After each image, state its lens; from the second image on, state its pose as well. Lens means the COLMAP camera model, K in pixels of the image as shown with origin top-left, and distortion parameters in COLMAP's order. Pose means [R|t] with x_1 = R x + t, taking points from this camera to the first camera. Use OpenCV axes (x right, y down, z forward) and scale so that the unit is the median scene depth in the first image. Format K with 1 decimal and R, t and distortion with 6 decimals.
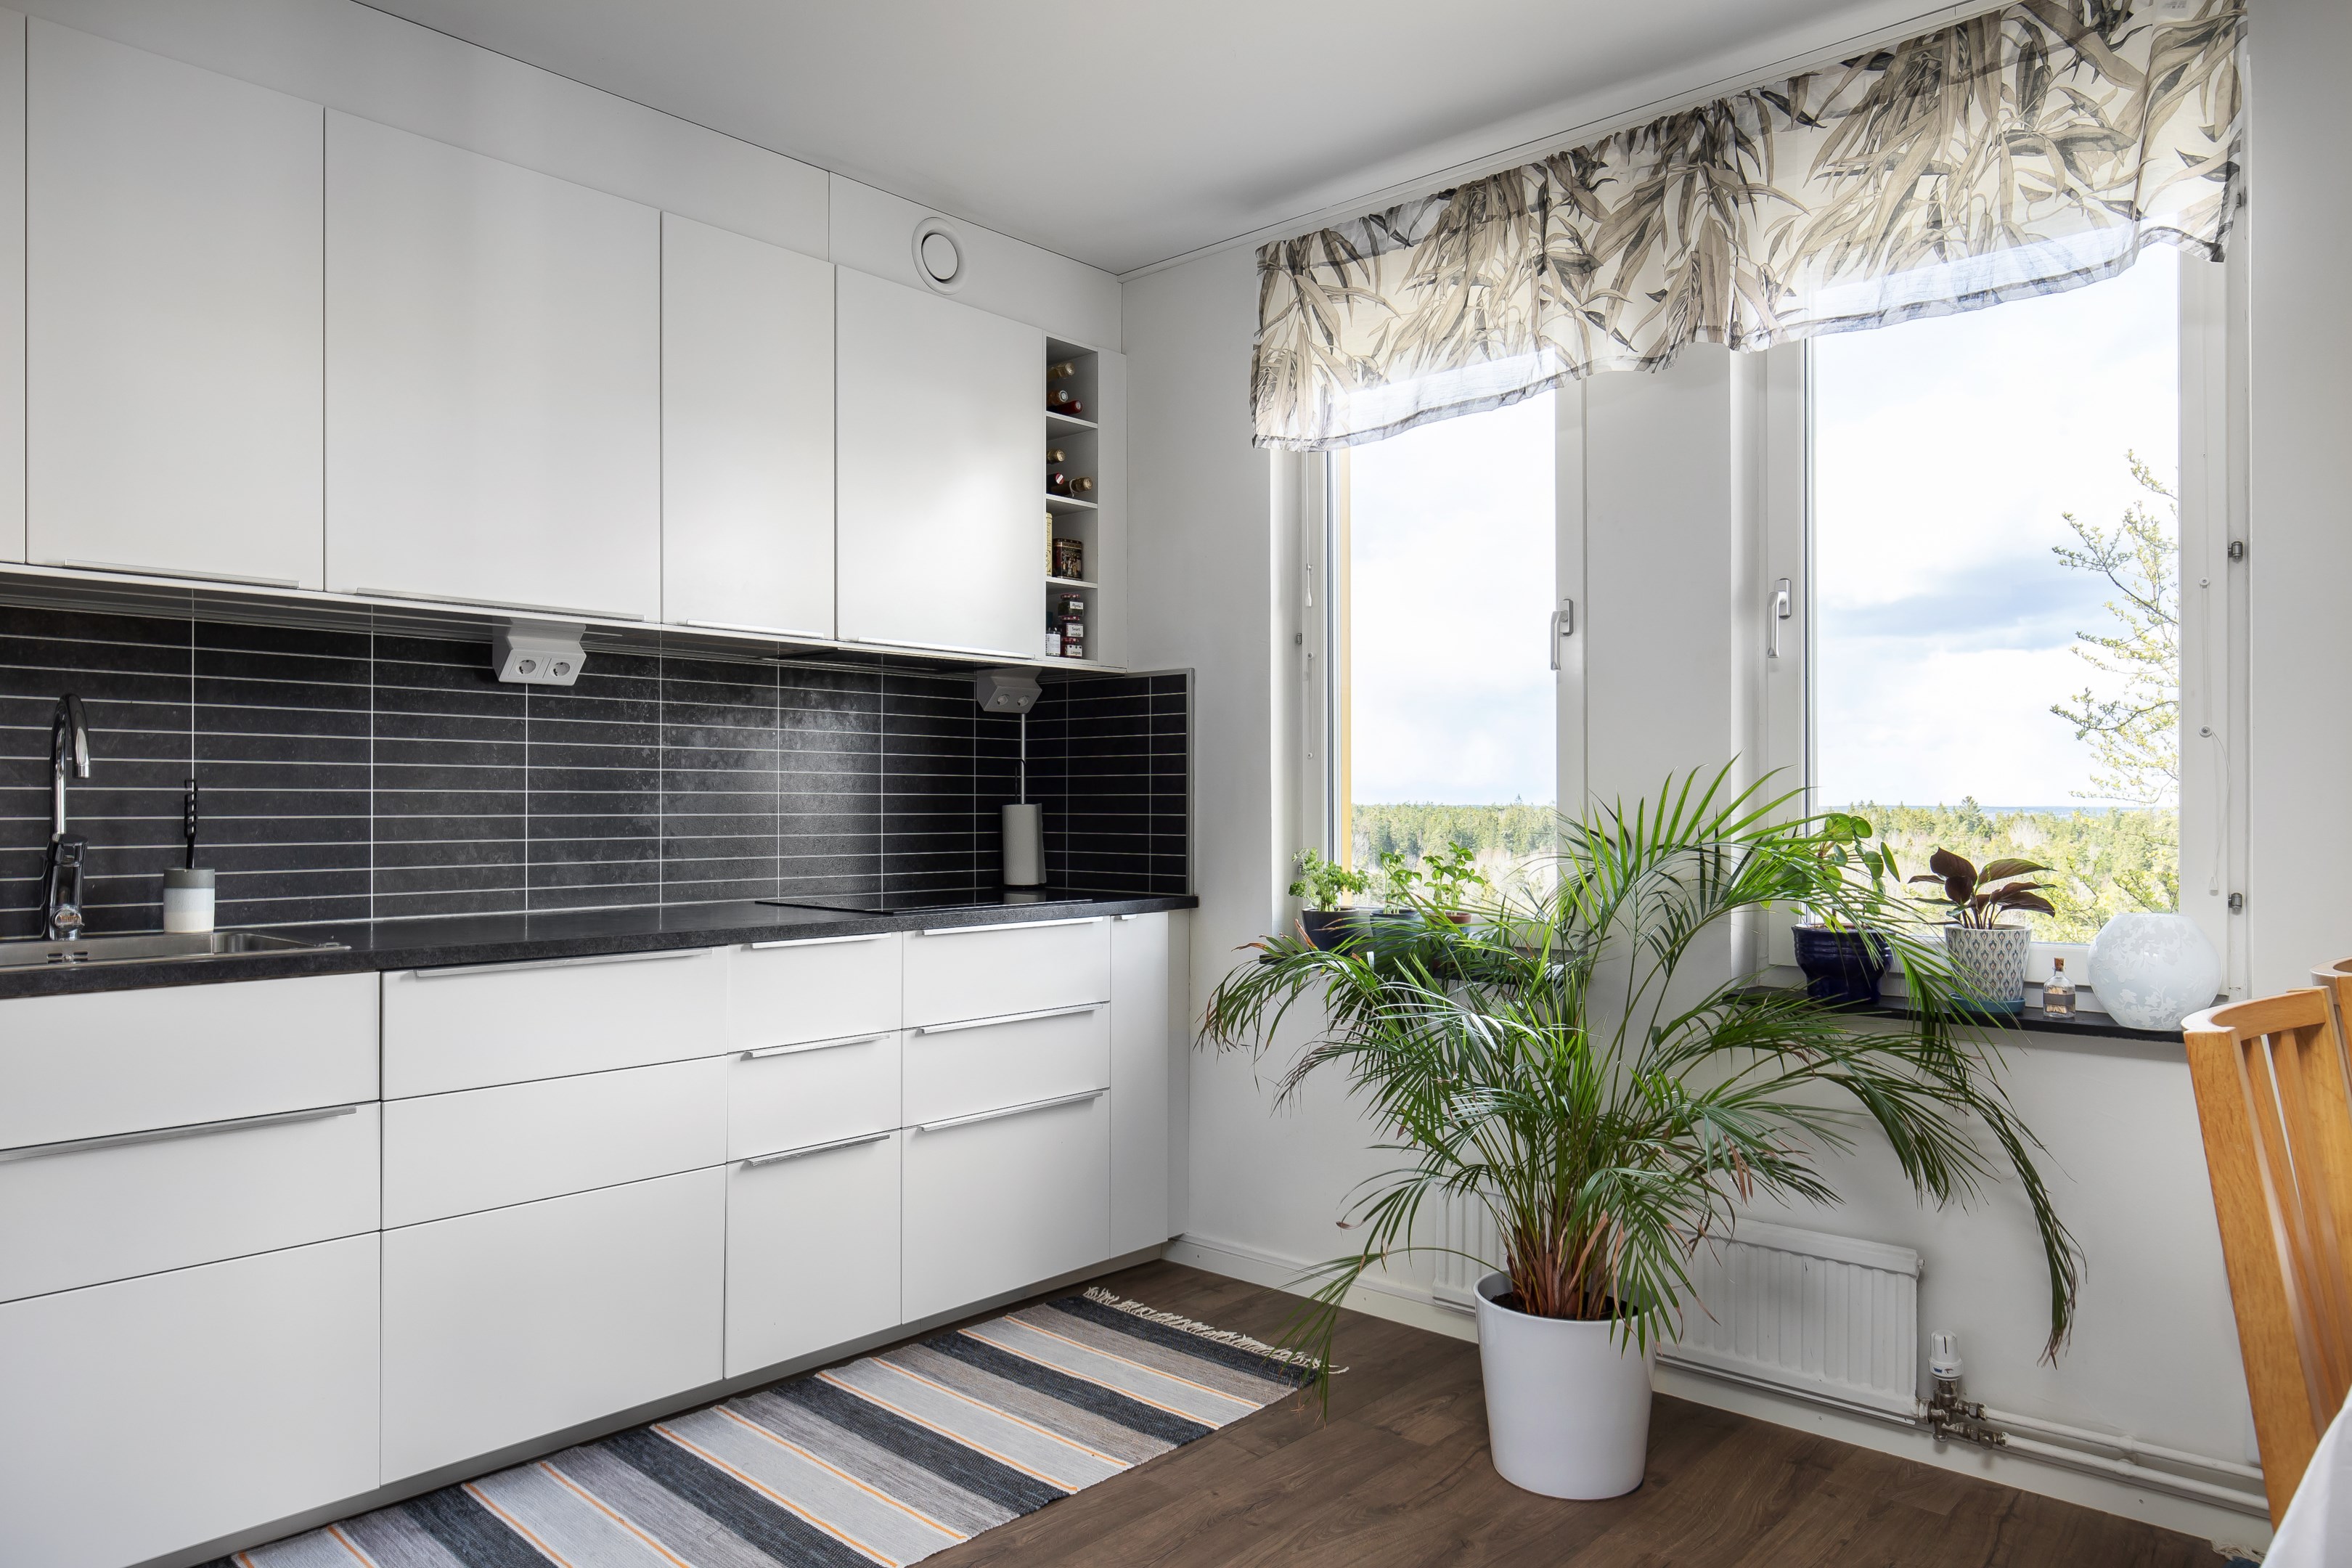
lens RADIAL K [[1541.2, 0, 1176.0], [0, 1541.2, 784.0], [0, 0, 1]] dist [0.002790, 0.002727]
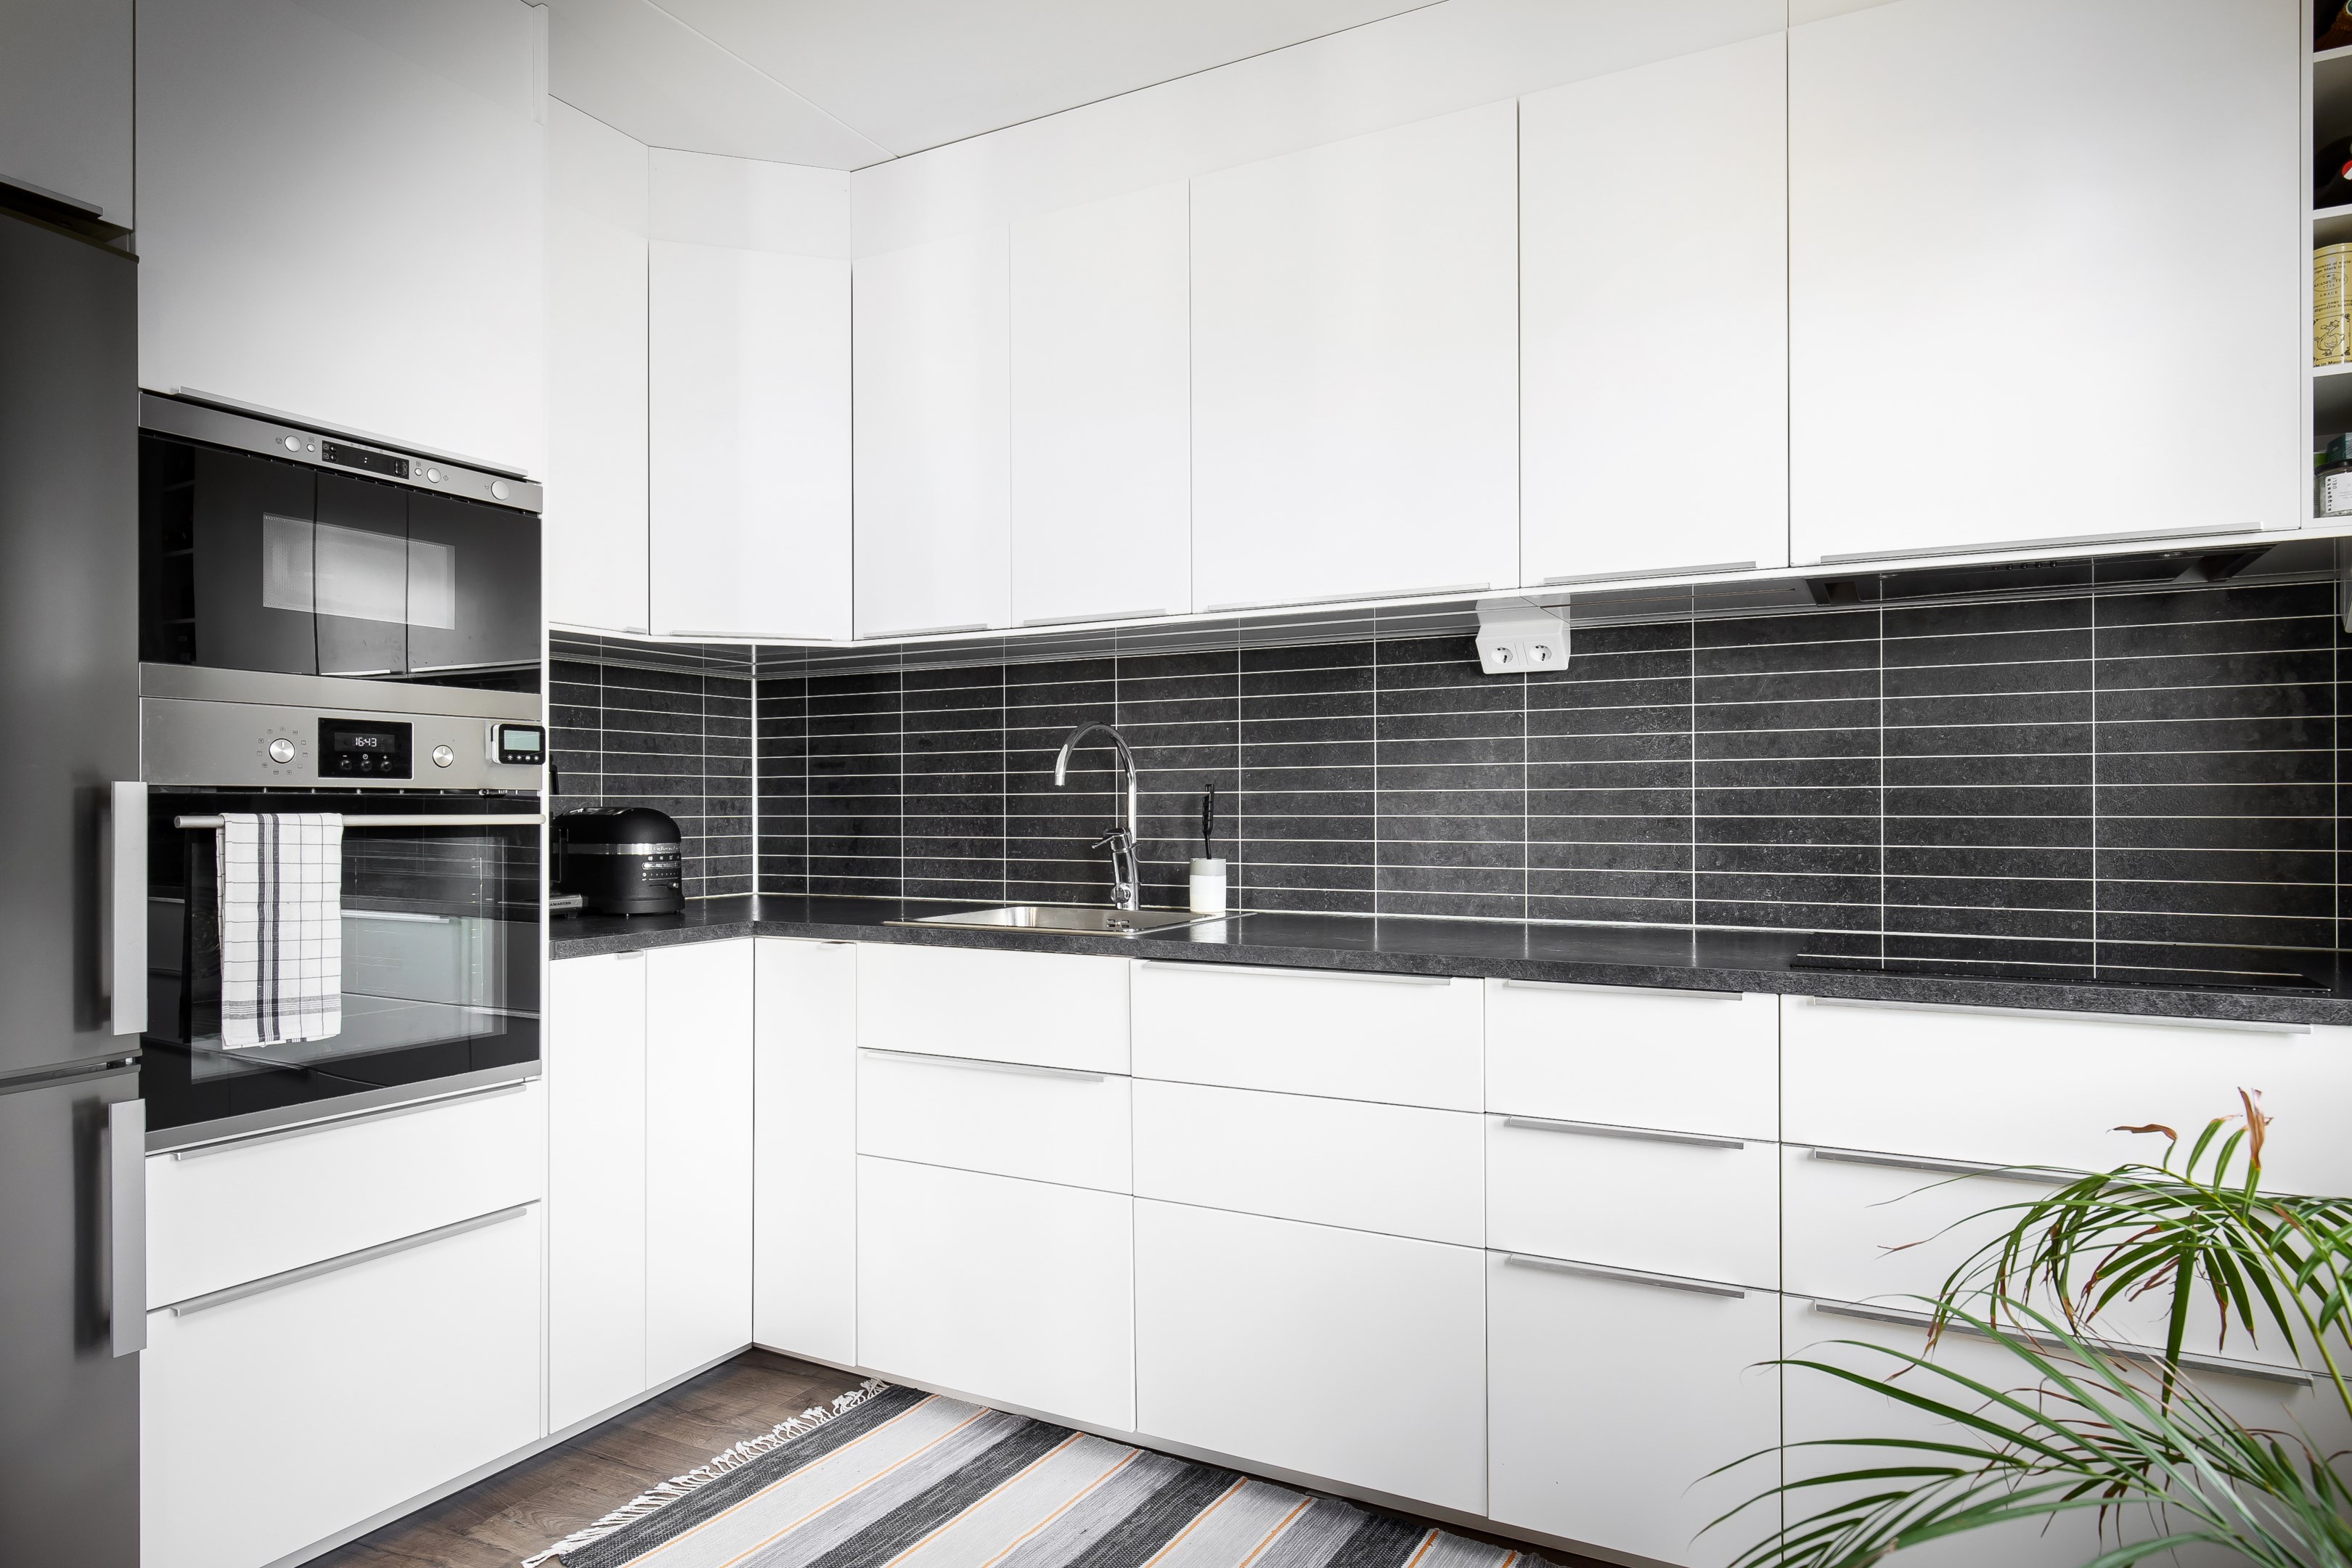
lens RADIAL K [[1395.6, 0, 1176.0], [0, 1395.6, 784.0], [0, 0, 1]] dist [0.001945, 0.001013]
pose [[0.233131, -0.015618, -0.972320, 0.333023], [0.017031, 0.999783, -0.011976, 0.007680], [0.972296, -0.013767, 0.233347, 0.588638]]
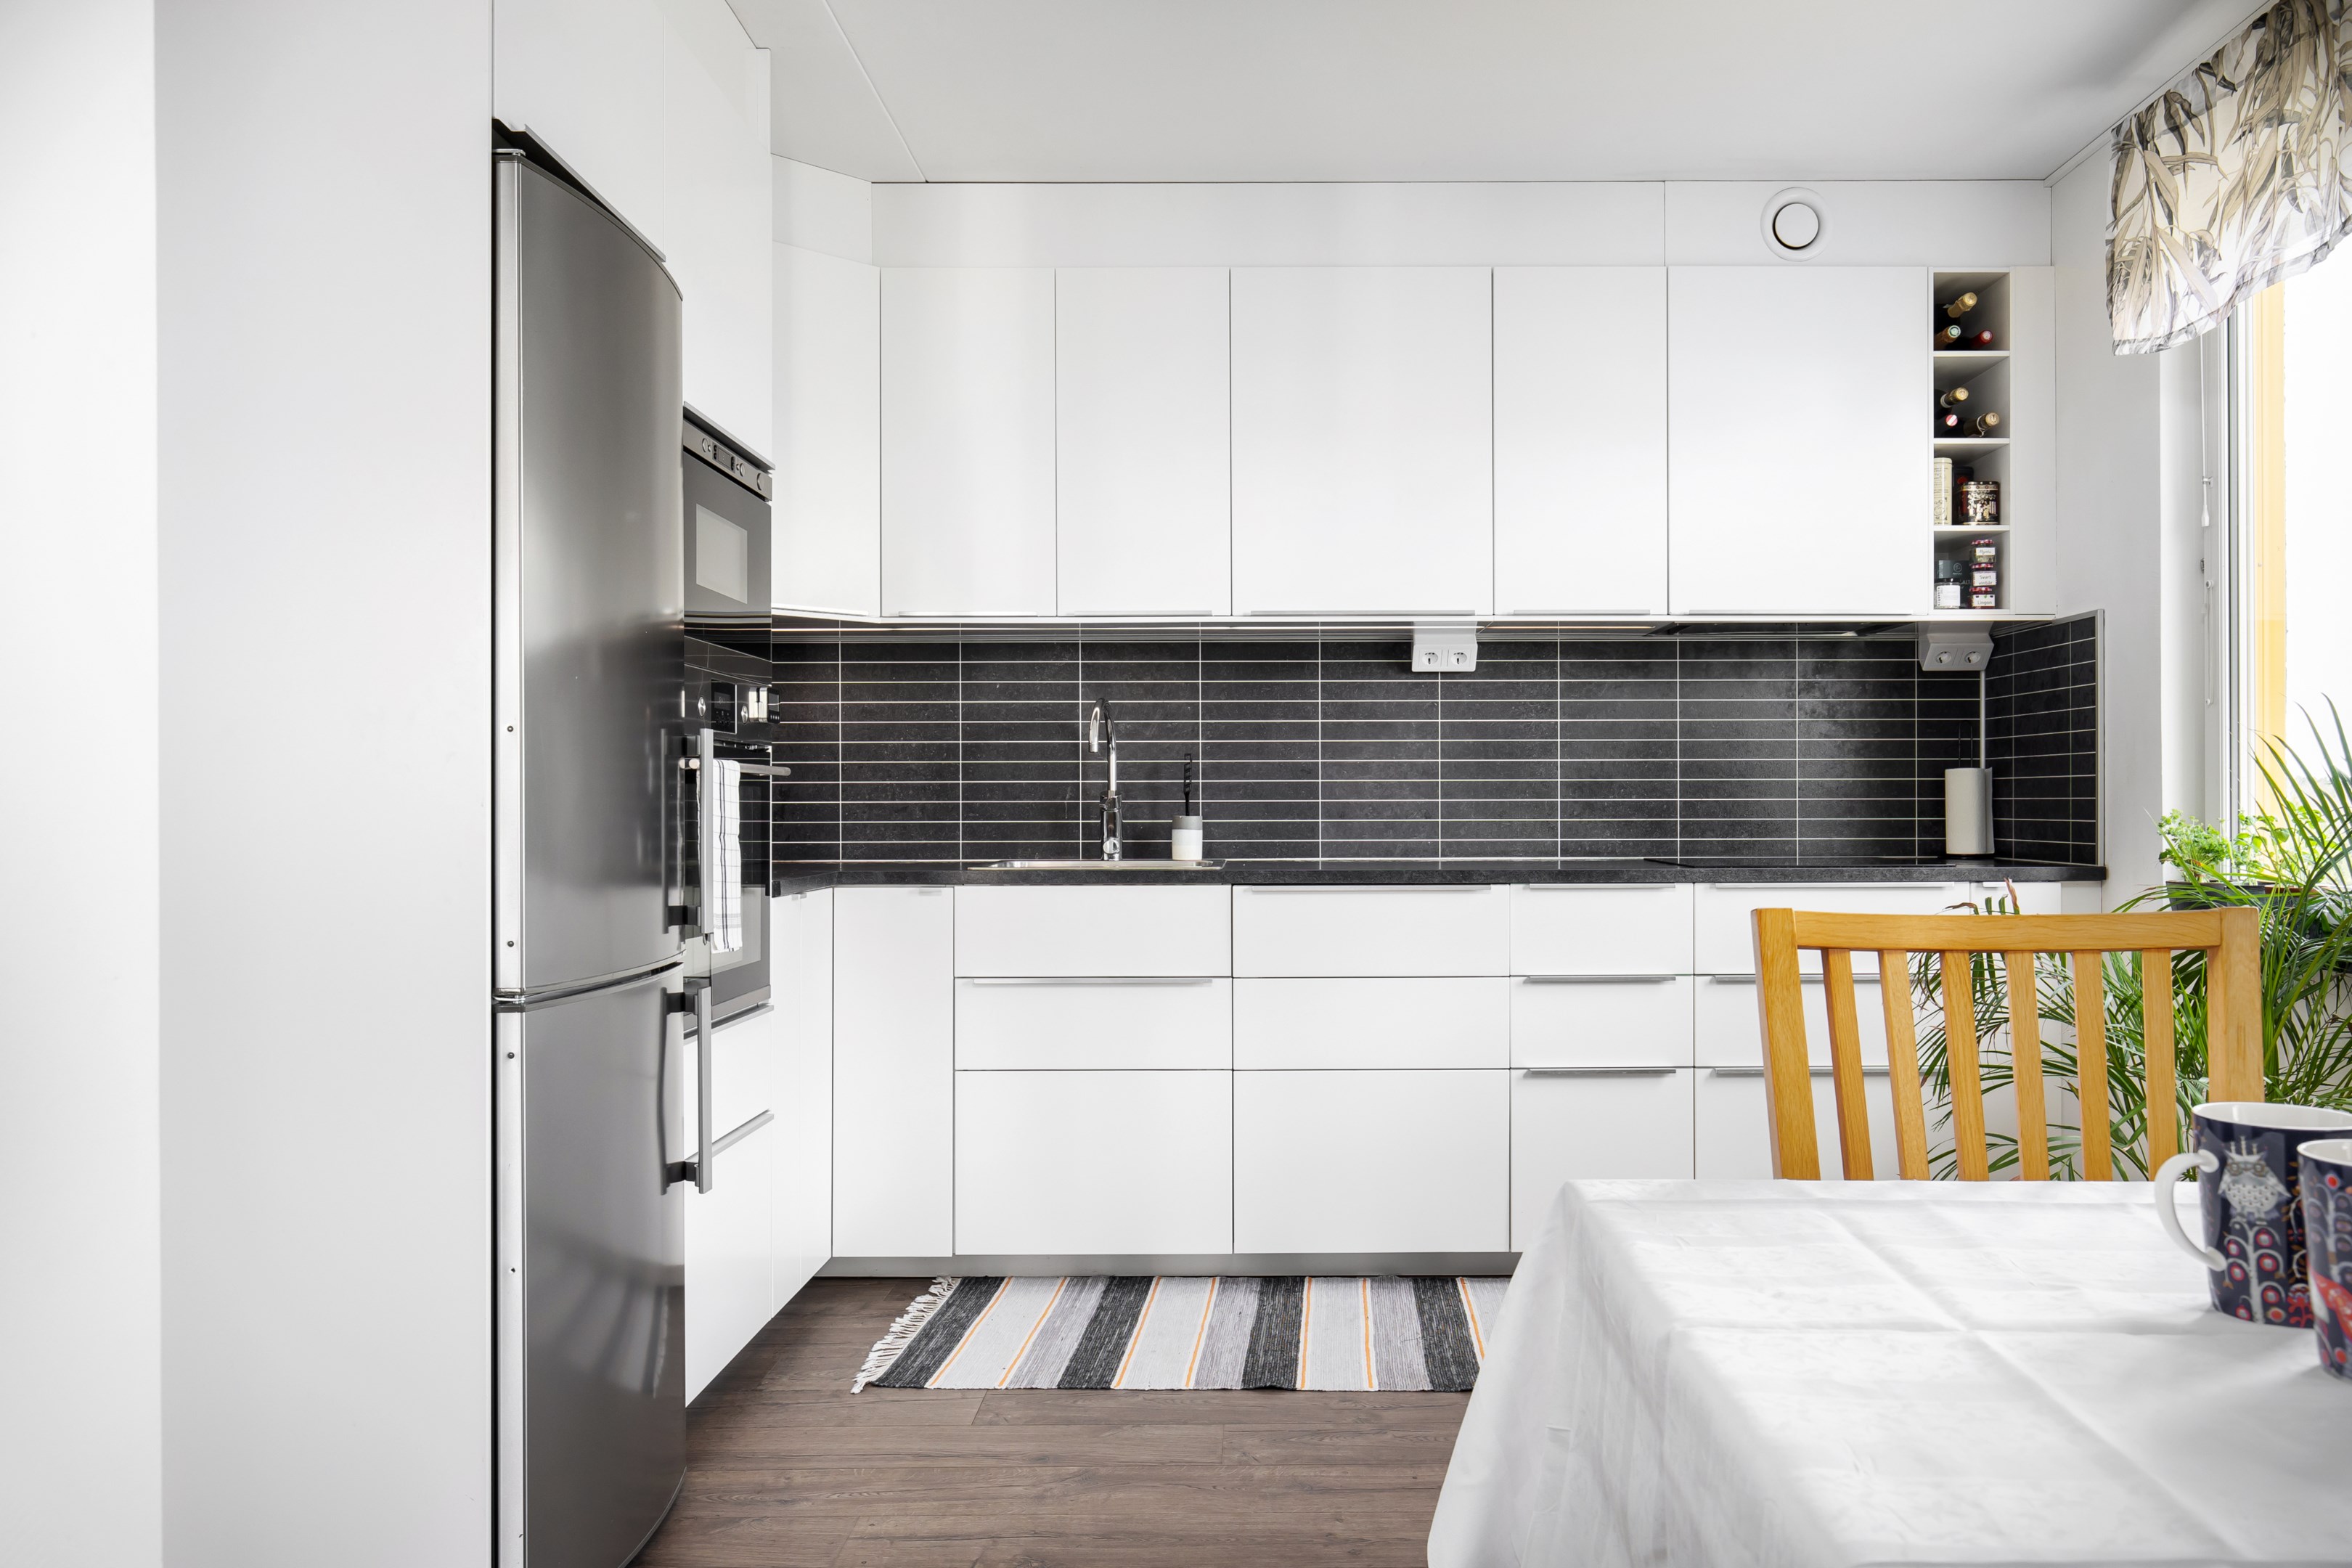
lens RADIAL K [[1778.3, 0, 1293.8], [0, 1778.3, 776.9], [0, 0, 1]] dist [-0.002762, -0.001400]
pose [[0.678991, -0.014882, -0.733996, 0.519970], [0.013487, 0.999879, -0.007797, 0.026742], [0.734023, -0.004606, 0.679109, -0.038327]]
